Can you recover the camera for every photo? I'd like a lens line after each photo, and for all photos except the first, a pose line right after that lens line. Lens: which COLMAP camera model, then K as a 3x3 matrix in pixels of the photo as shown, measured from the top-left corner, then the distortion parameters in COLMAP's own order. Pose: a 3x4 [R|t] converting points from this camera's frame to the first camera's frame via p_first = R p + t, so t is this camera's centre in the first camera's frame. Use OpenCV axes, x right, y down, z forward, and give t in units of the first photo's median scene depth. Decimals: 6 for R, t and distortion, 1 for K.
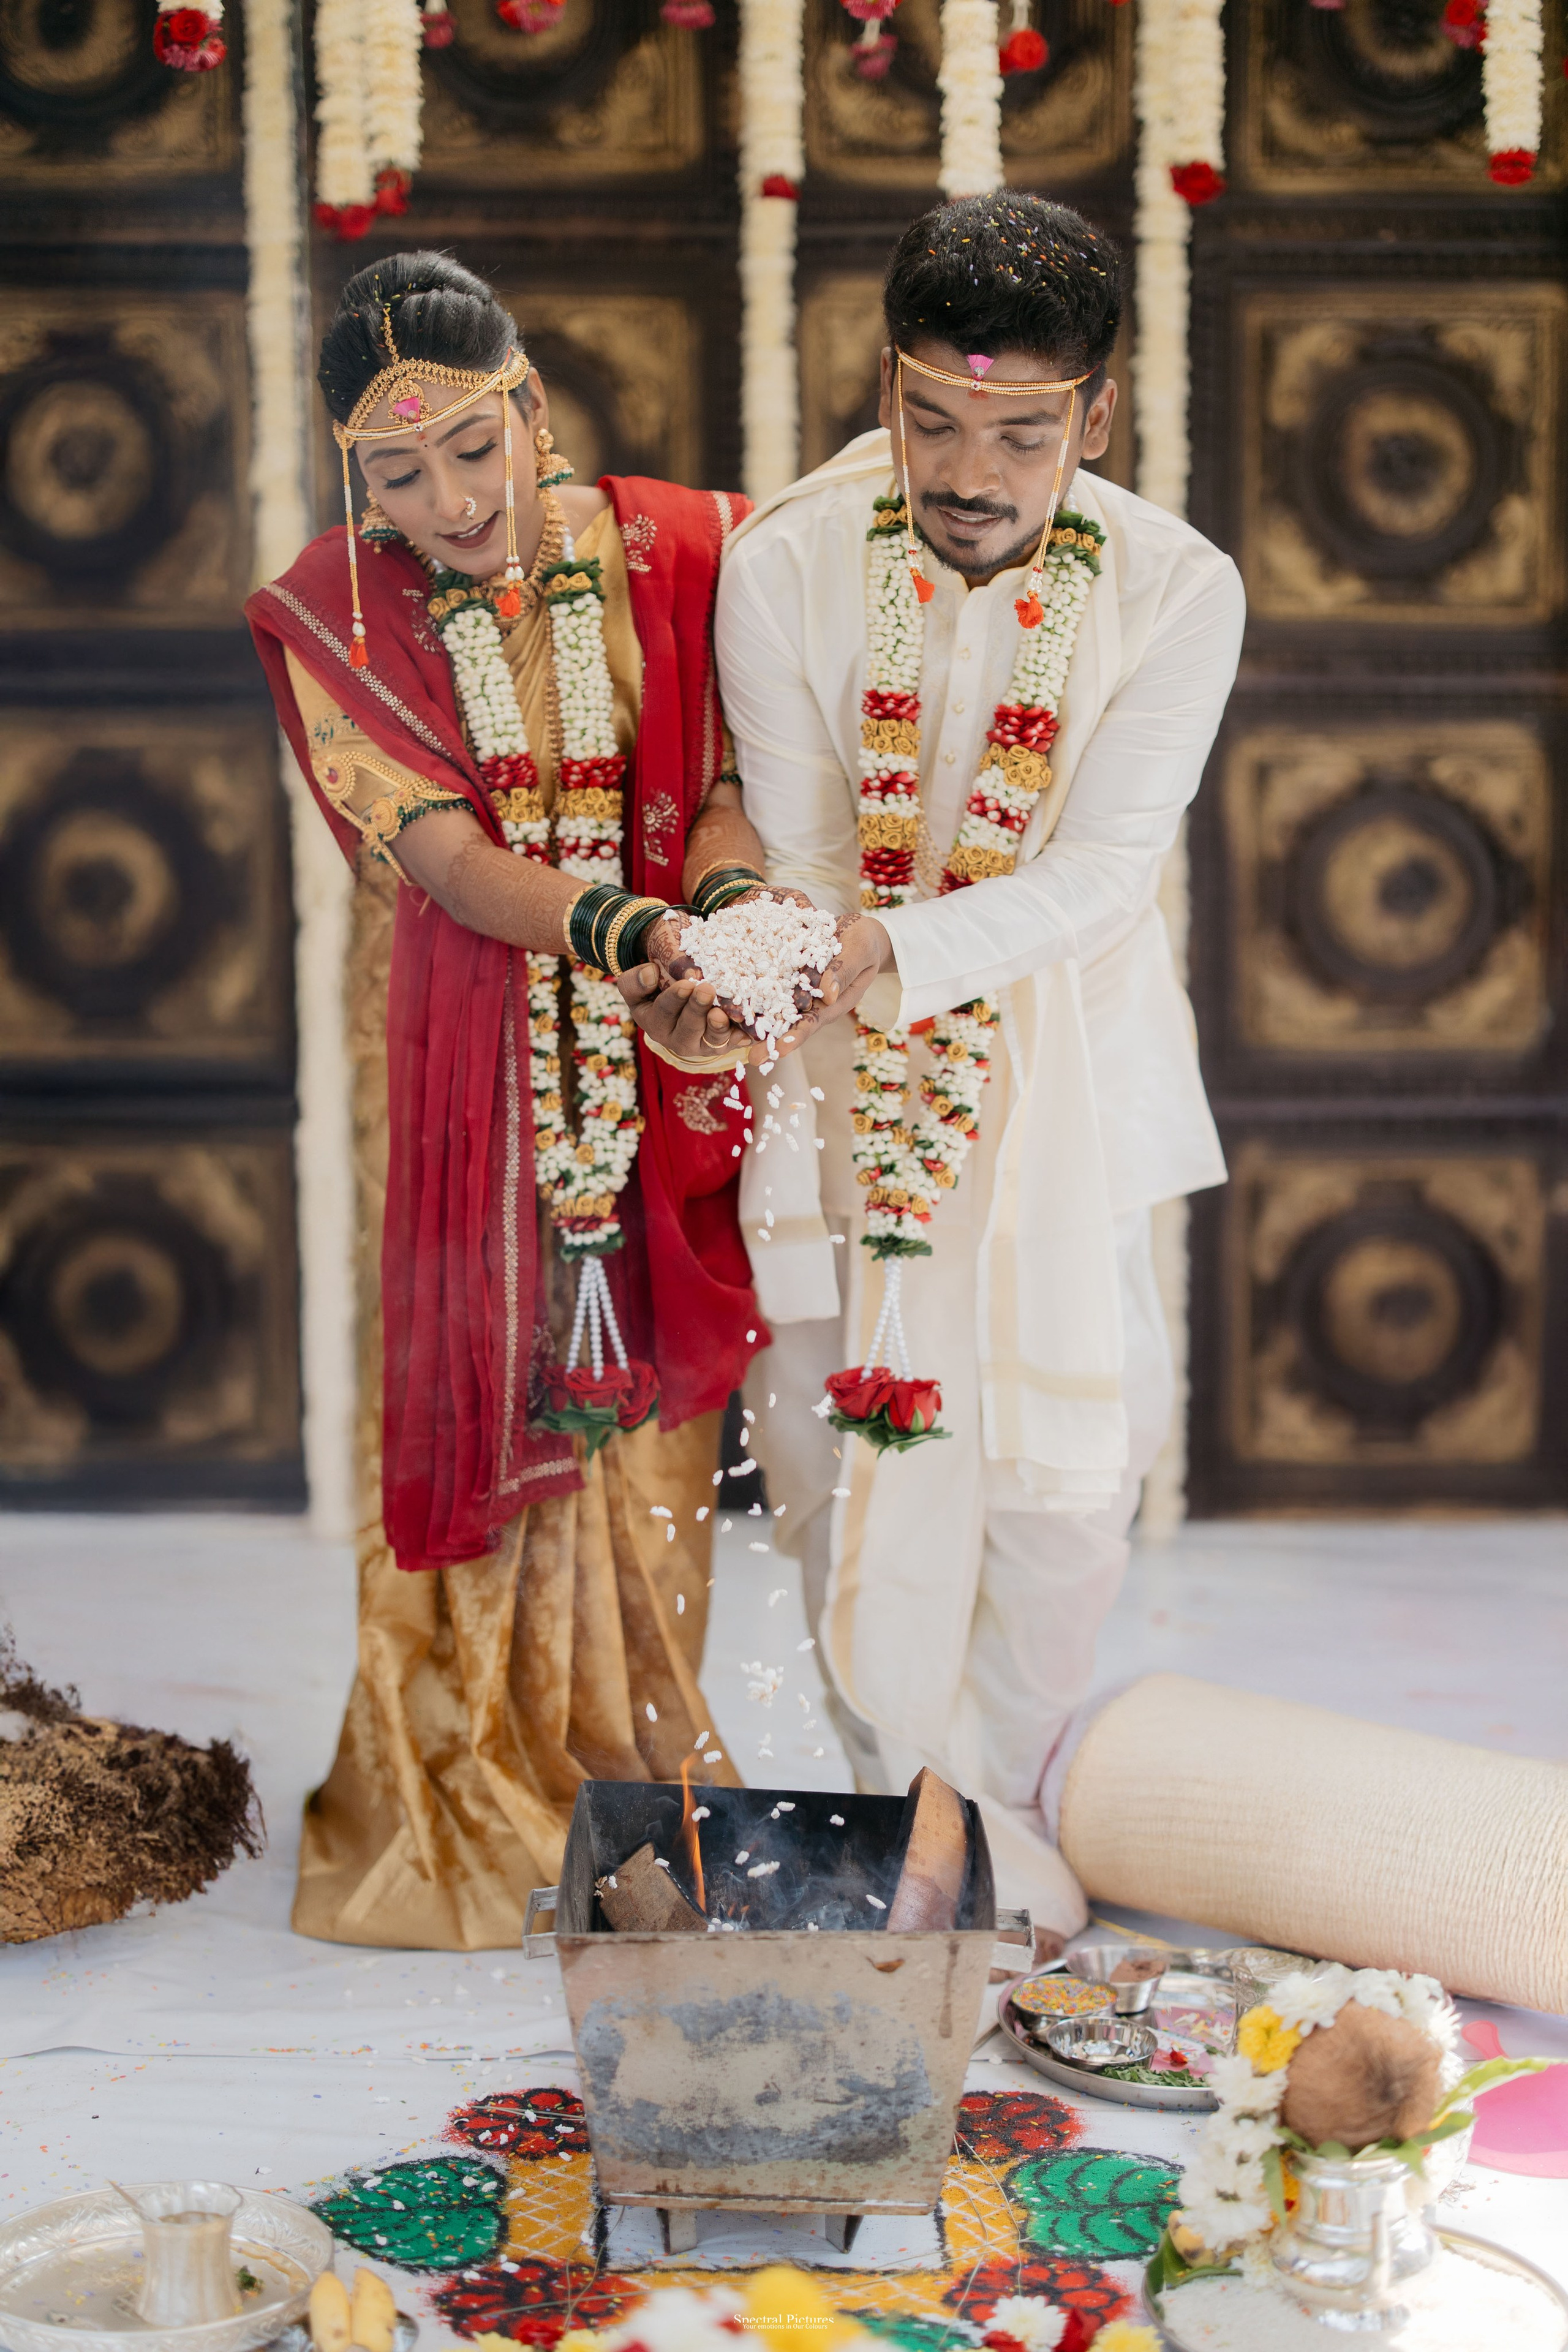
lens RADIAL K [[3371.1, 0, 784.0], [0, 3371.1, 1176.0], [0, 0, 1]] dist [-0.003630, 0.020813]
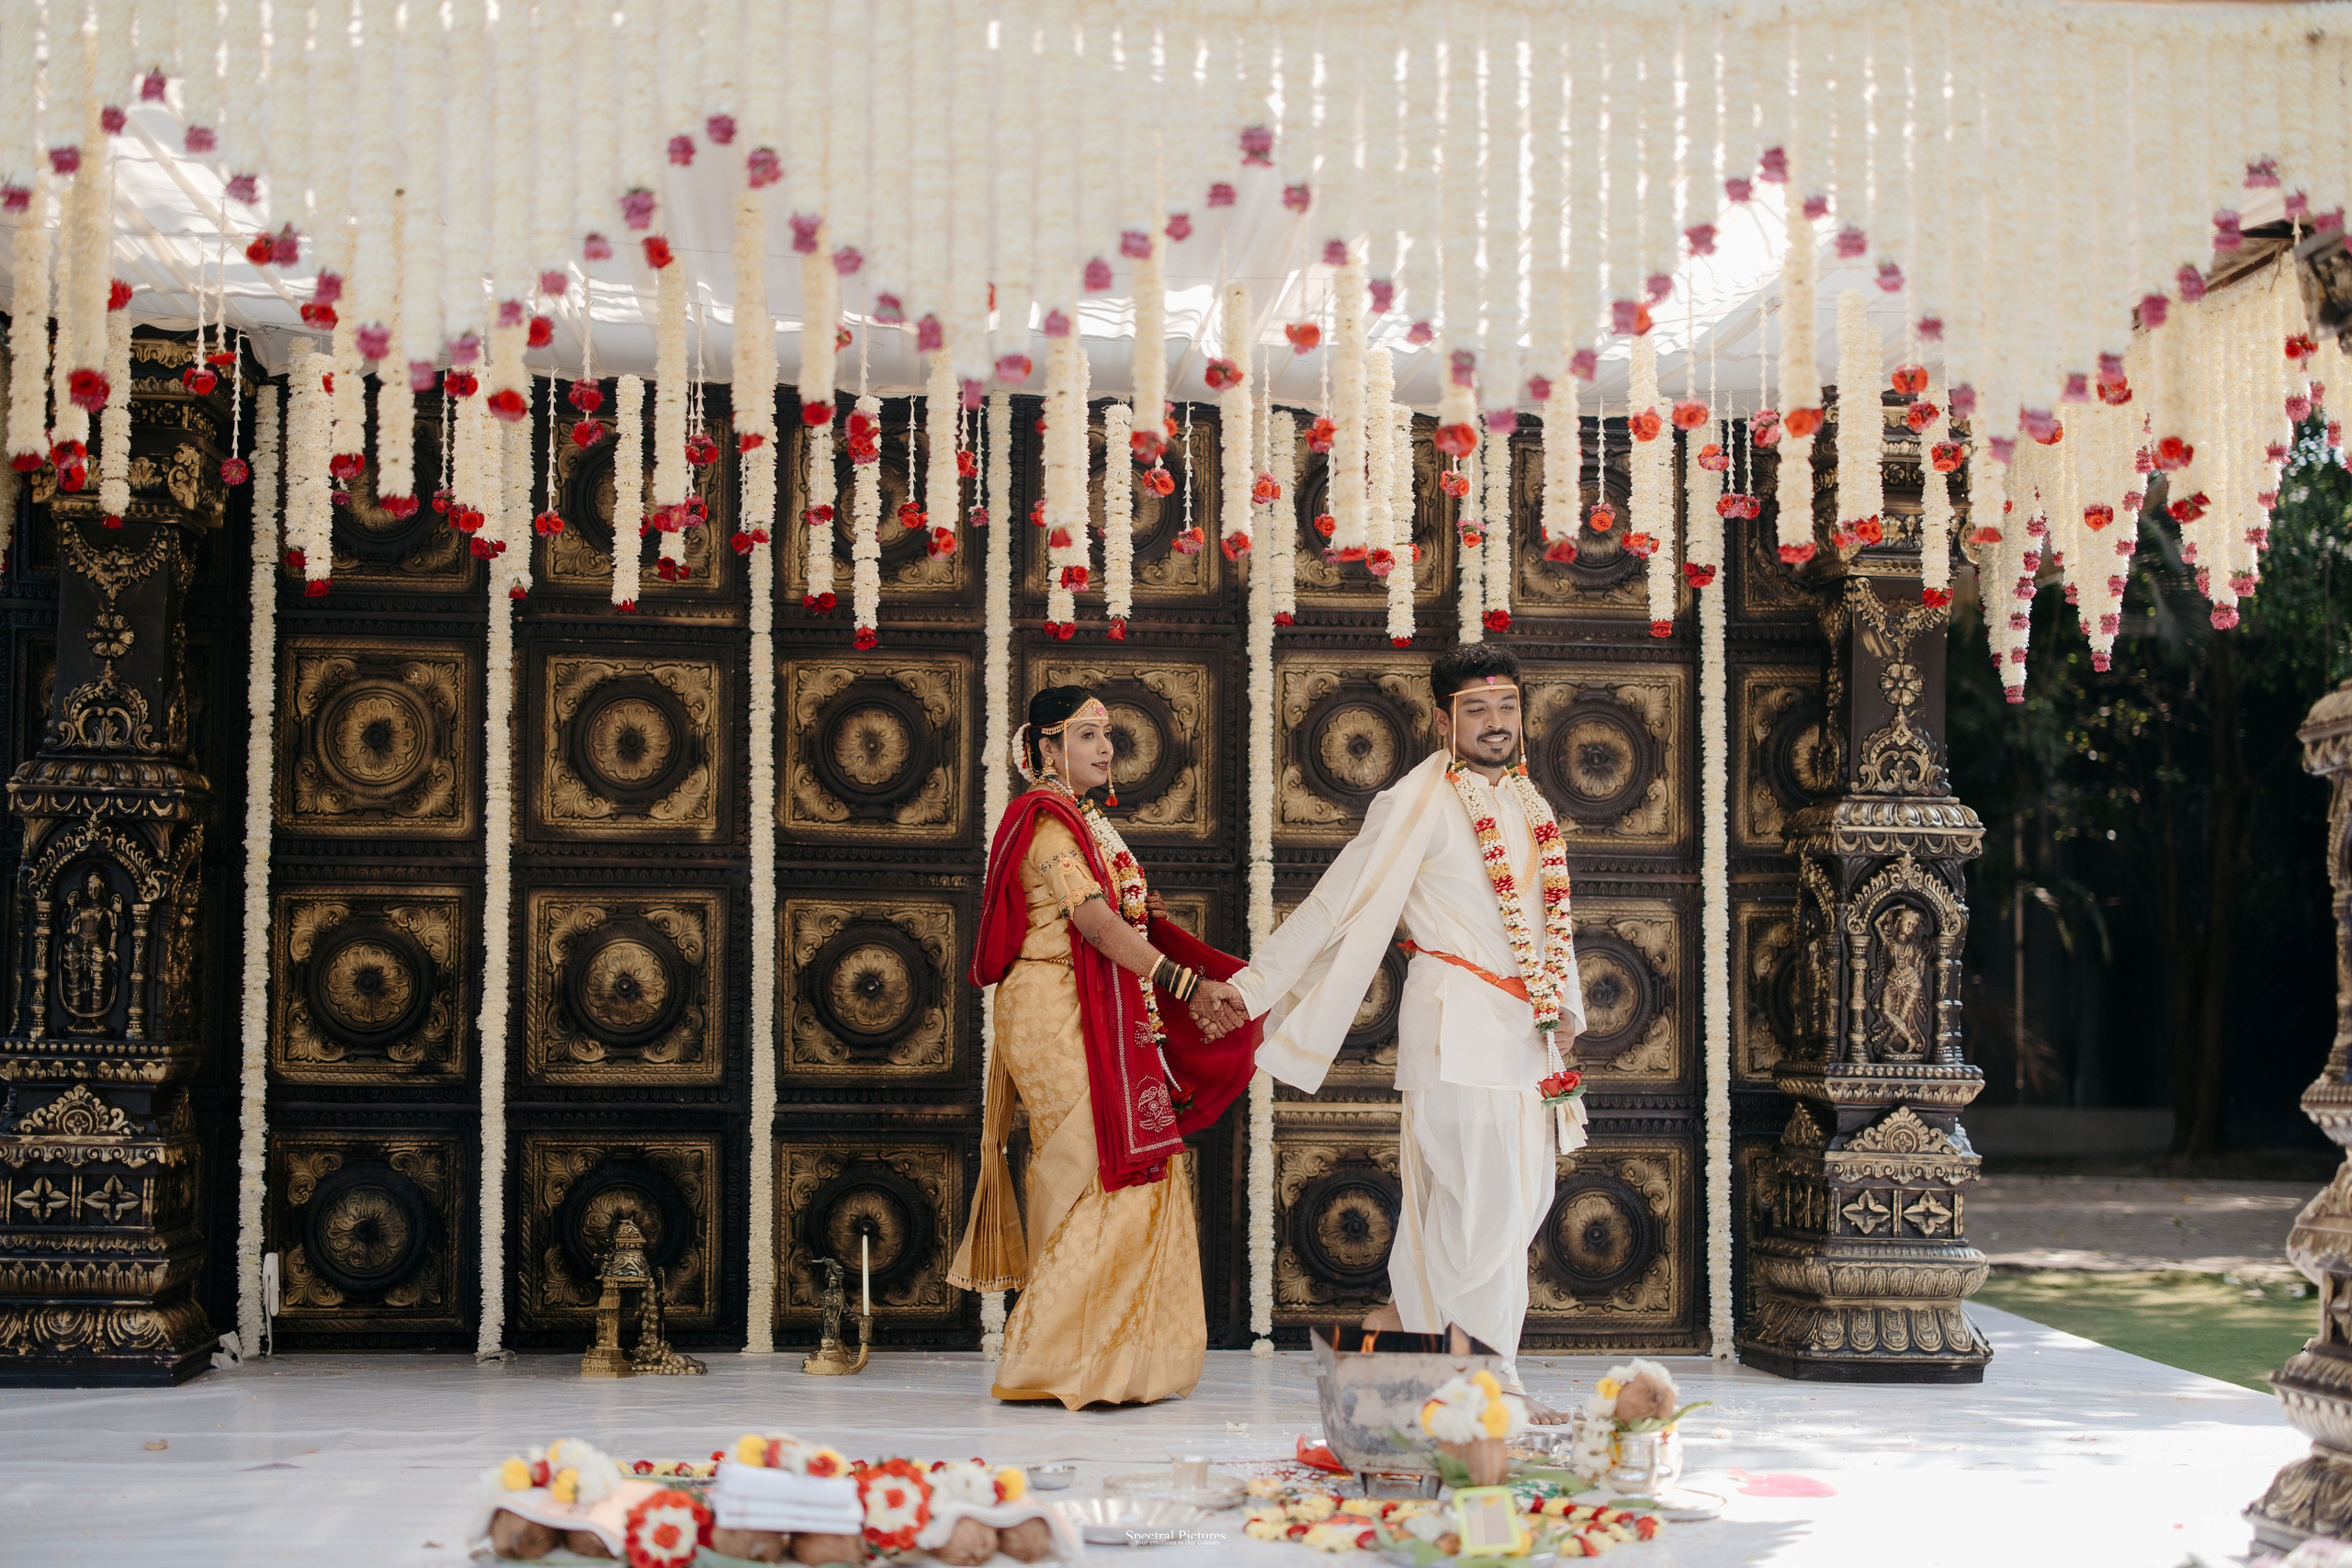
lens RADIAL K [[3370.8, 0, 1175.1], [0, 3370.8, 730.0], [0, 0, 1]] dist [-0.003630, 0.020813]
pose [[0.996113, 0.019810, 0.085834, -0.203895], [-0.003500, 0.982517, -0.186139, 0.115159], [-0.088021, 0.185115, 0.978767, -0.779073]]
